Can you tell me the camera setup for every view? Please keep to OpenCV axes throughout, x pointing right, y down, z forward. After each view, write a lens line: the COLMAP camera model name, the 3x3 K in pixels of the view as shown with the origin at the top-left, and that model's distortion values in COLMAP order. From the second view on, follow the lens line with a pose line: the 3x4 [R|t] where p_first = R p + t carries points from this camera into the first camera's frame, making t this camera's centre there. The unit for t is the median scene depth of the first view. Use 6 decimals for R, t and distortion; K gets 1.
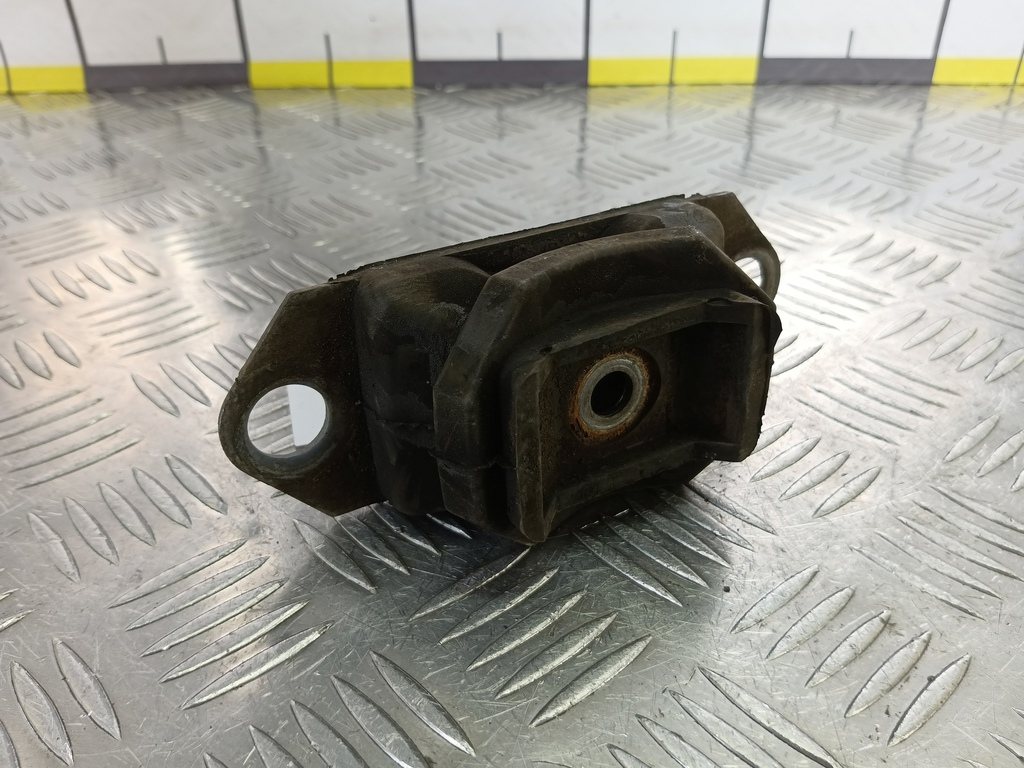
lens RADIAL K [[926.3, 0, 514.2], [0, 926.3, 393.6], [0, 0, 1]] dist [0.010483, -0.128060]
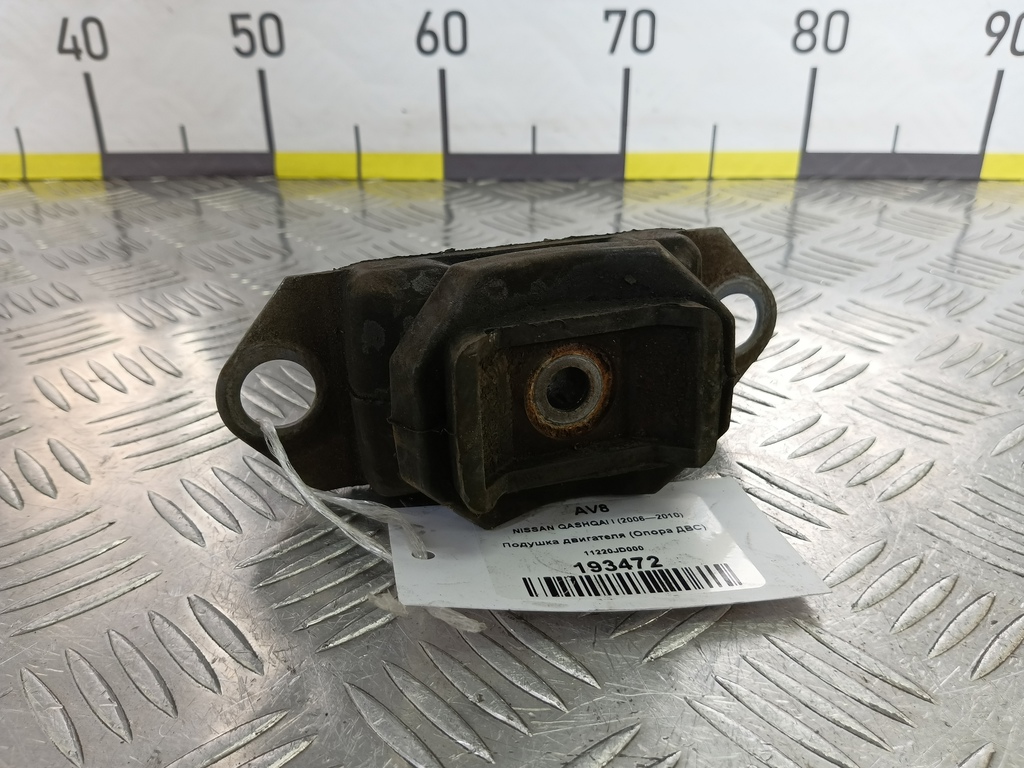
lens RADIAL K [[926.3, 0, 507.0], [0, 926.3, 360.1], [0, 0, 1]] dist [0.010483, -0.128060]
pose [[0.999970, 0.007703, -0.000131, -0.069052], [-0.007652, 0.991102, -0.132881, -0.026963], [-0.000894, 0.132878, 0.991132, 0.109492]]
